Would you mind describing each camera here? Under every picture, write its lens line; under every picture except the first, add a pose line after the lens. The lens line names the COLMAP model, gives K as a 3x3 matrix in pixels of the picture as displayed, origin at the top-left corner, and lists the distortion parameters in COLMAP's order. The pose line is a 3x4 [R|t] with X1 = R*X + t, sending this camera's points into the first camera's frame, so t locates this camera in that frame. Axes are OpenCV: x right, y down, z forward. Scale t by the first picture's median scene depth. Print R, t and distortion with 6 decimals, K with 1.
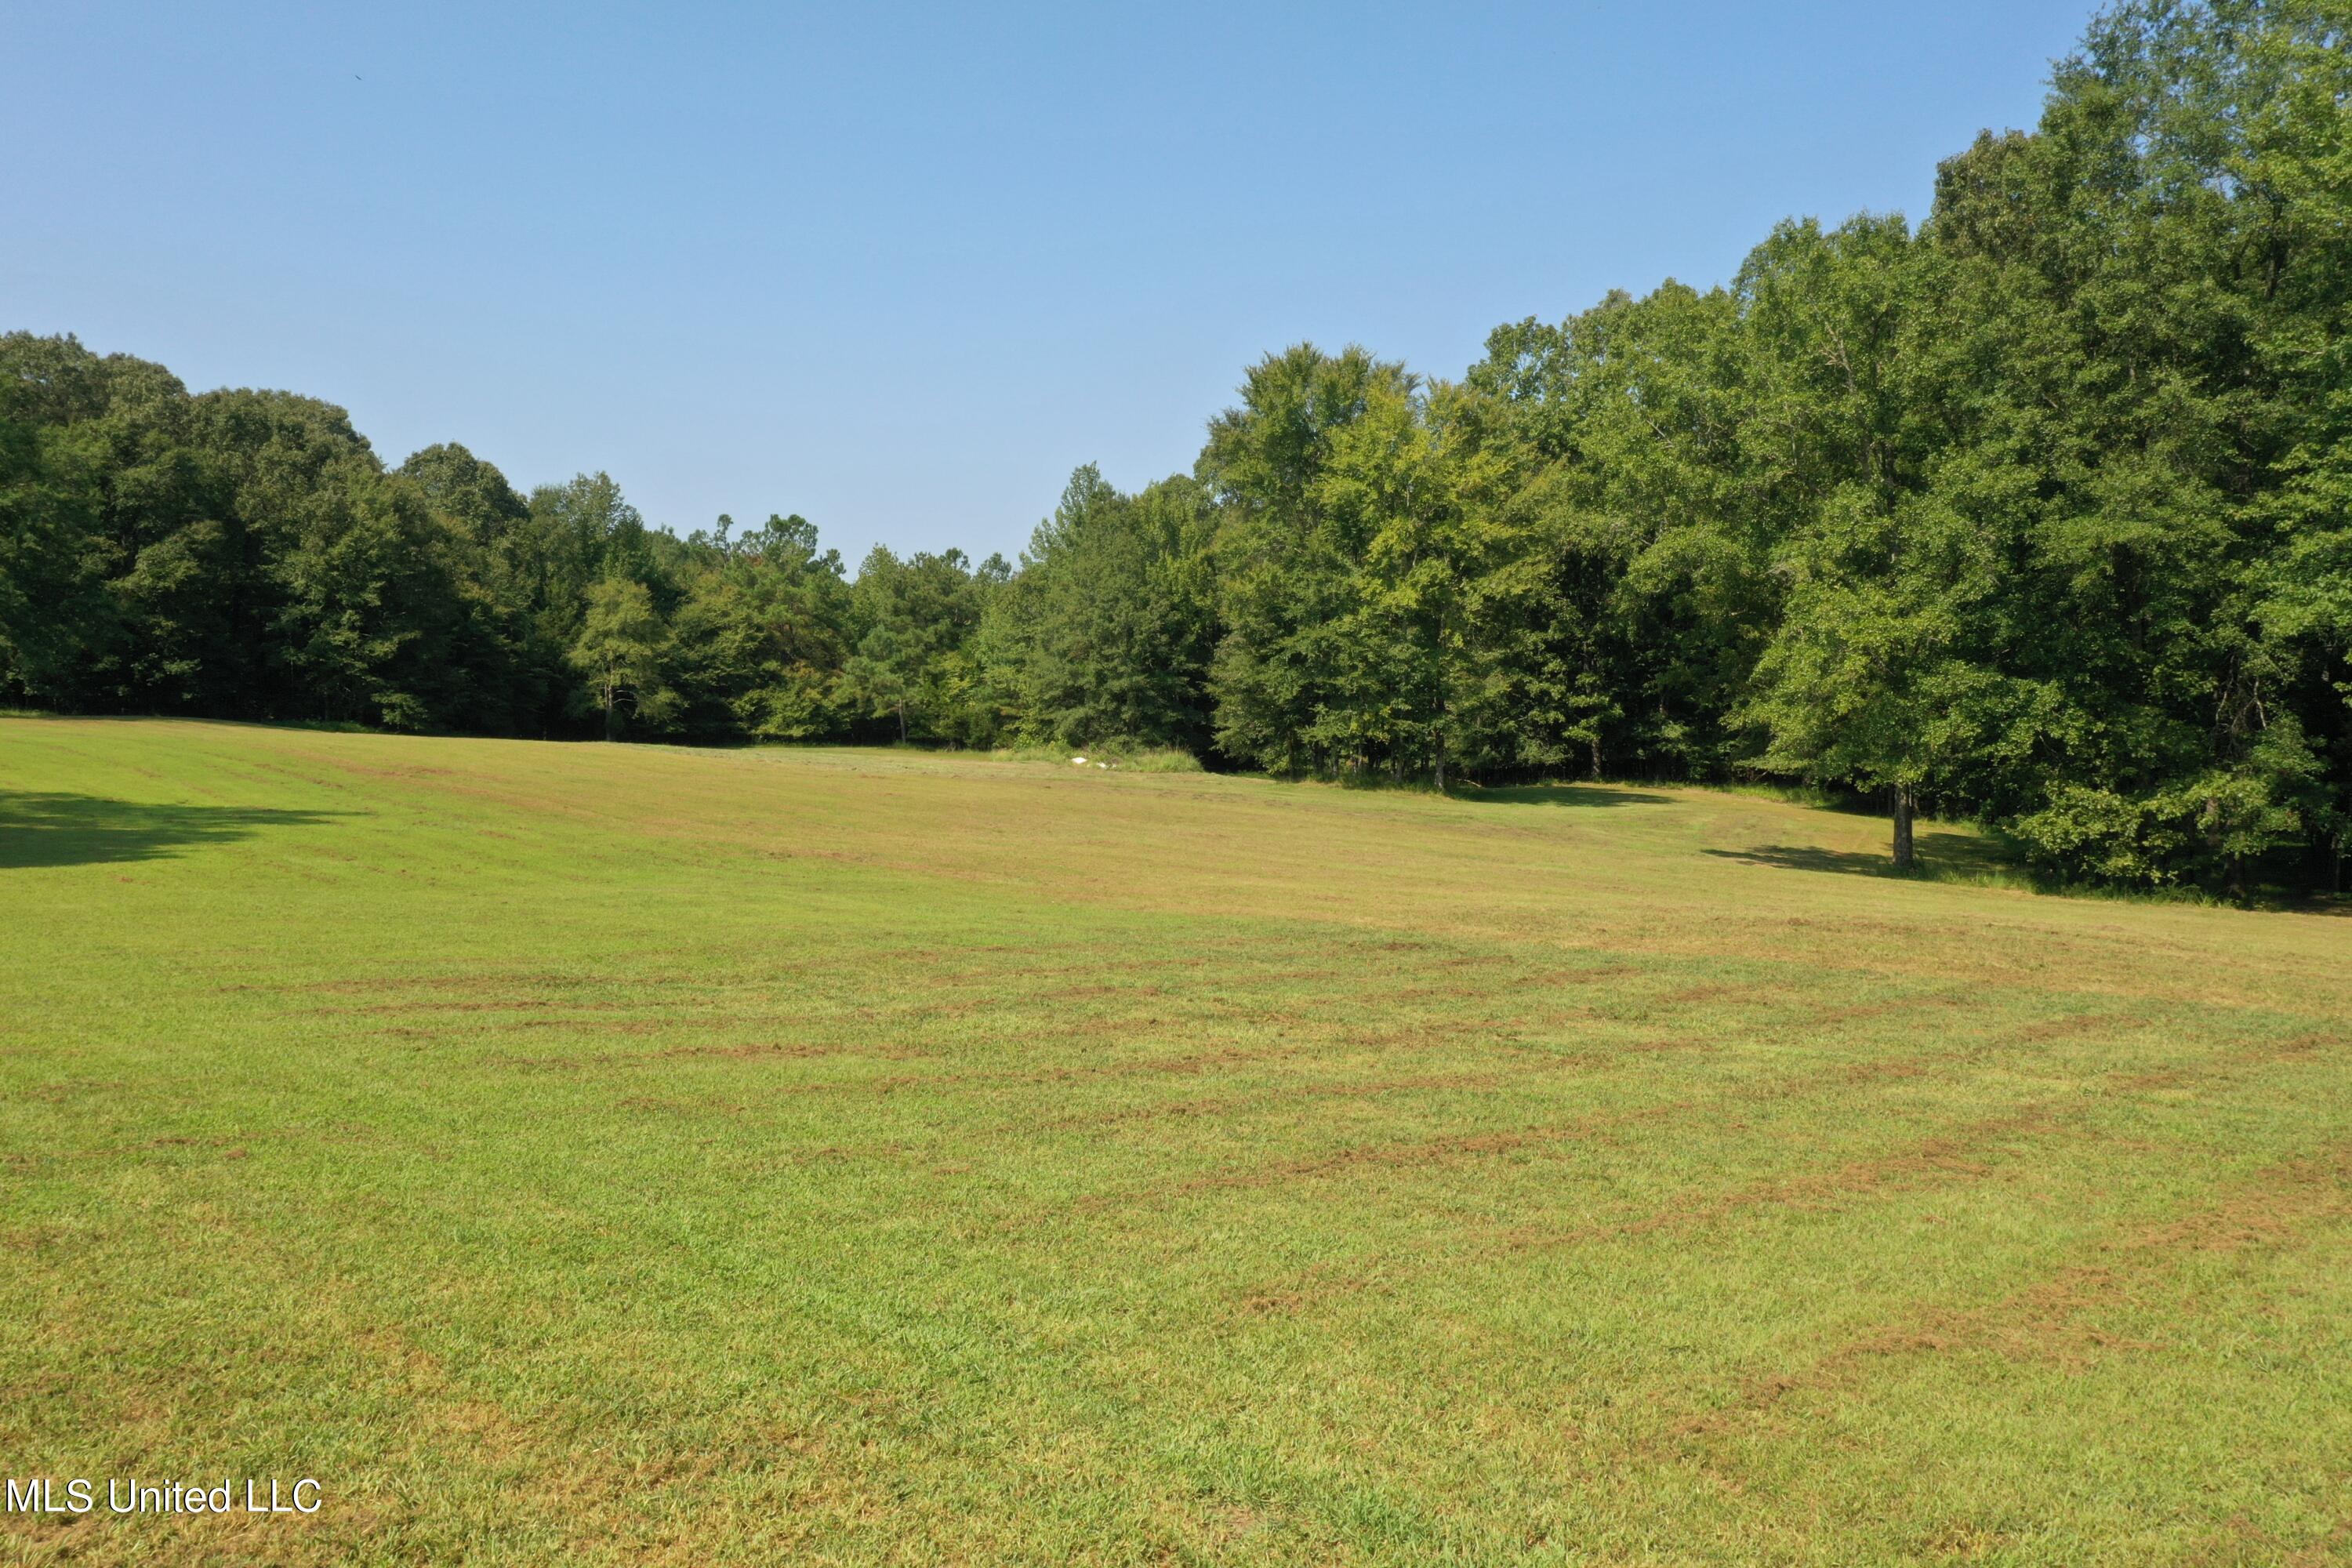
lens RADIAL K [[1875.1, 0, 1160.7], [0, 1875.1, 793.1], [0, 0, 1]] dist [0.024765, 0.007338]
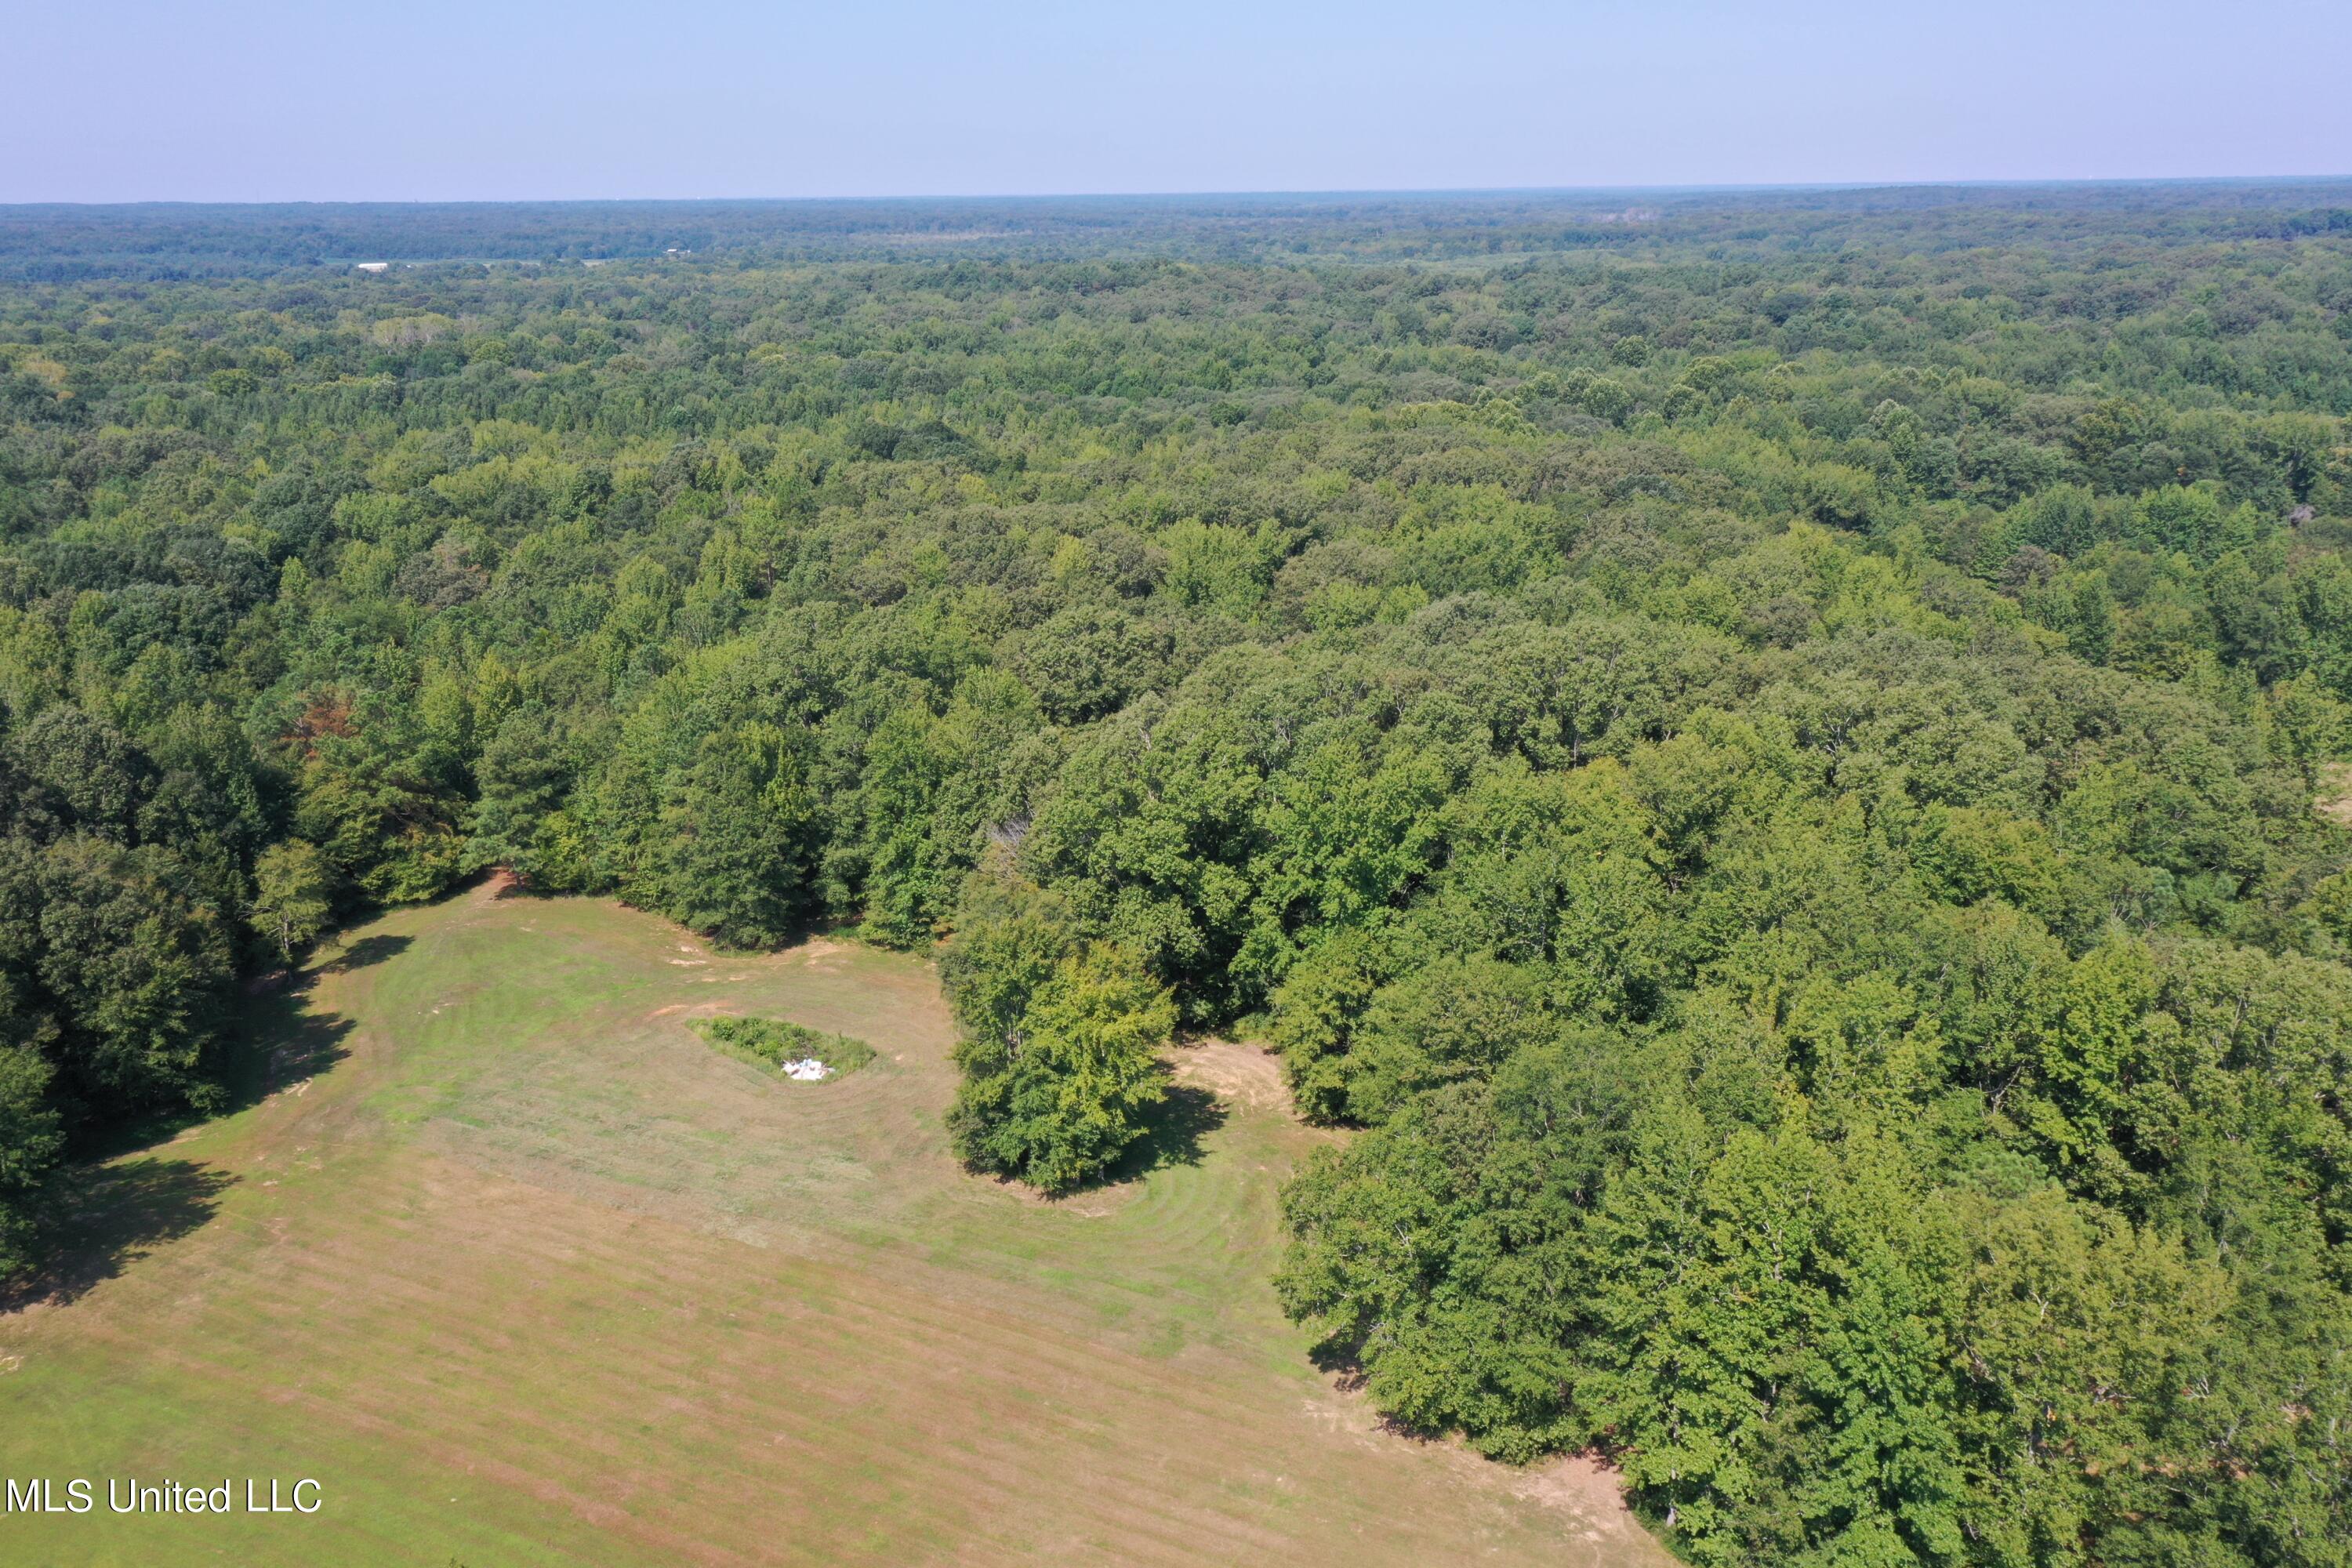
lens RADIAL K [[1875.1, 0, 1179.2], [0, 1875.1, 780.4], [0, 0, 1]] dist [0.024765, 0.007338]
pose [[0.926660, -0.113515, 0.358351, -0.191523], [0.020815, 0.967347, 0.252600, -0.434443], [-0.375324, -0.226615, 0.898765, -0.229796]]
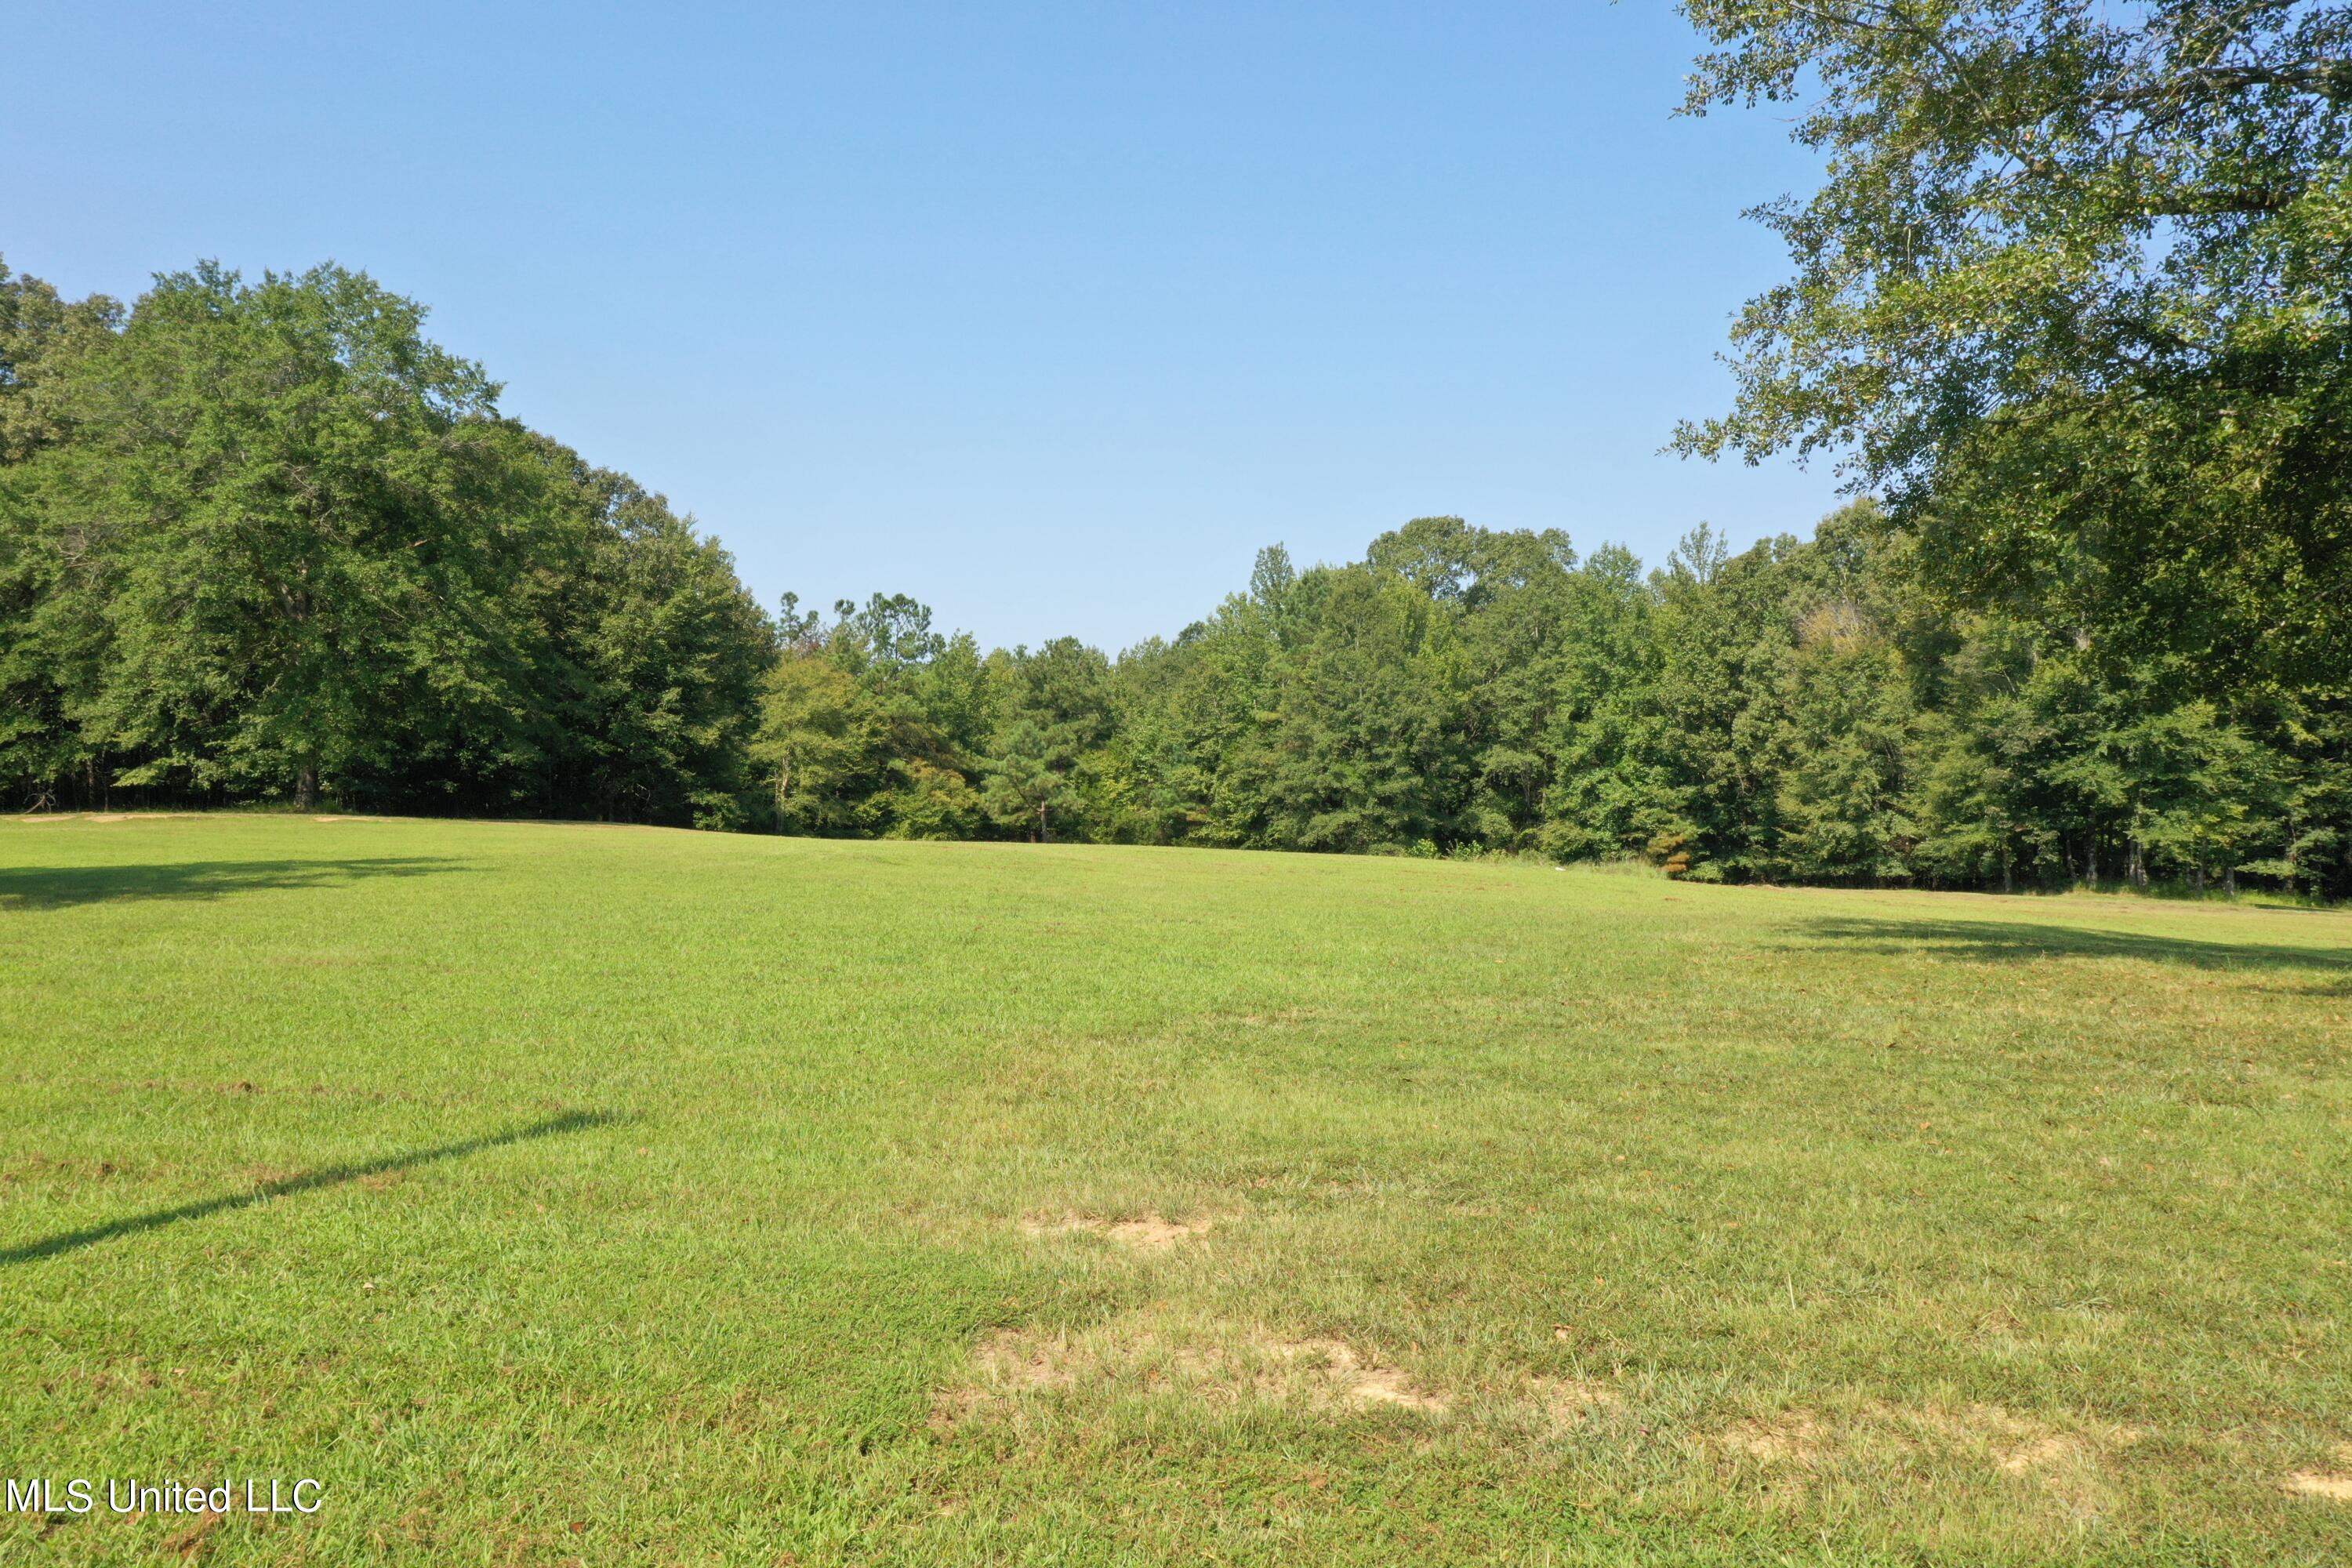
lens RADIAL K [[1875.1, 0, 1179.0], [0, 1875.1, 781.1], [0, 0, 1]] dist [0.024765, 0.007338]
pose [[0.969970, 0.006596, 0.243135, -0.330463], [0.009126, 0.997941, -0.063480, -0.004028], [-0.243053, 0.063793, 0.967913, 0.142490]]
